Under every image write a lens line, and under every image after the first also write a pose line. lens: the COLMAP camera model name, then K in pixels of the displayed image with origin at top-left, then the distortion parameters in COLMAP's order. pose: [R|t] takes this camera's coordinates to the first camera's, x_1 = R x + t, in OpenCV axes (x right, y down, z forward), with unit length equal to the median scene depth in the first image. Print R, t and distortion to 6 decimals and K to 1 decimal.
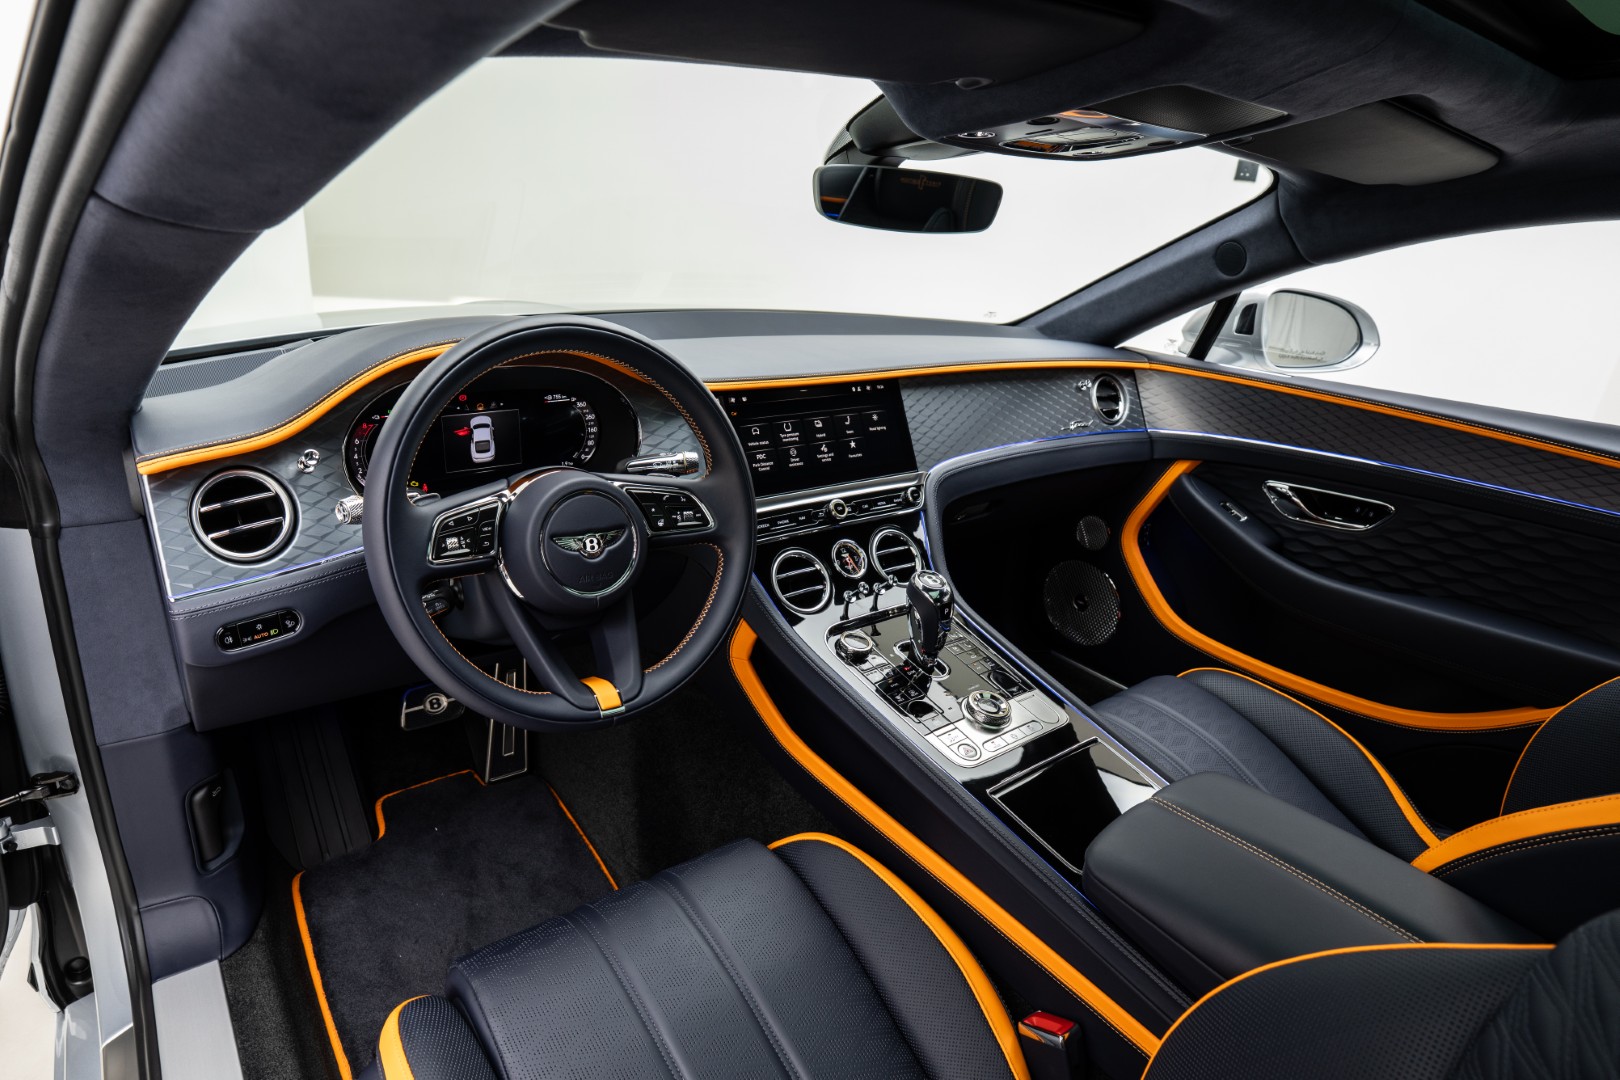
lens RADIAL K [[859.2, 0, 803.9], [0, 859.2, 584.5], [0, 0, 1]] dist [-0.001680, 0.000058]
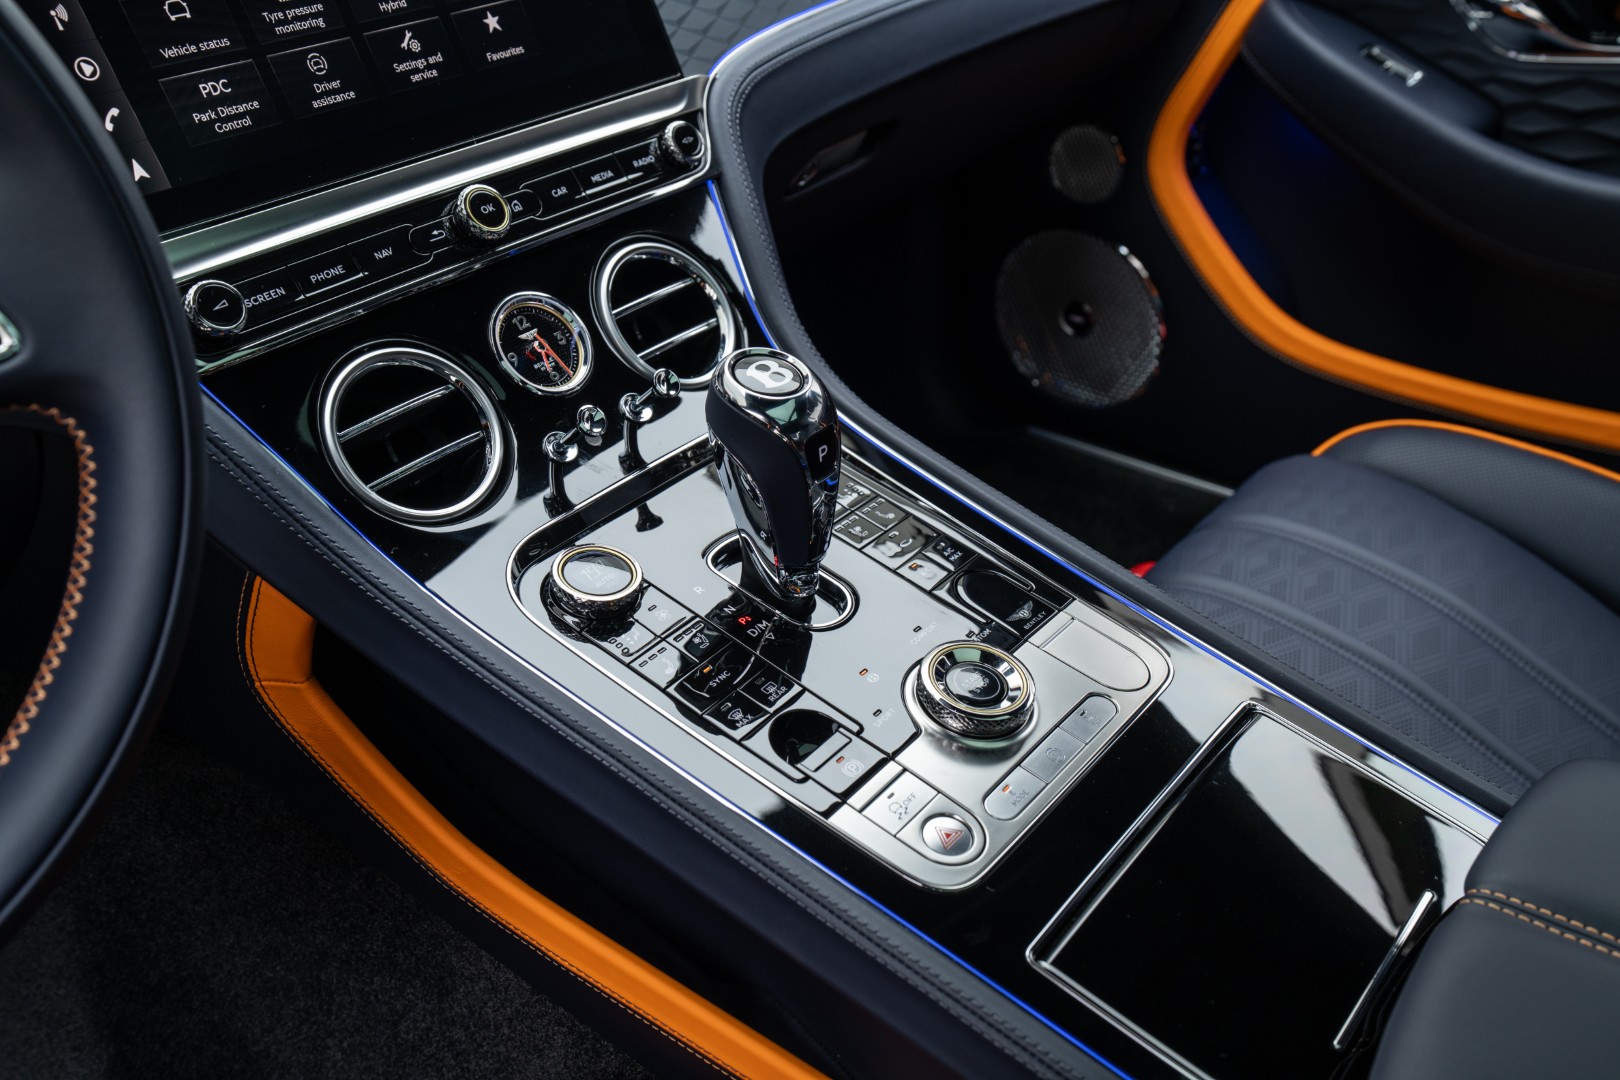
lens RADIAL K [[1475.8, 0, 810.0], [0, 1475.8, 540.0], [0, 0, 1]] dist [0.082279, 0.001577]
pose [[0.969696, -0.191923, 0.151181, 0.052347], [0.166122, 0.971686, 0.168016, -0.035609], [-0.179147, -0.137809, 0.974123, 0.344455]]
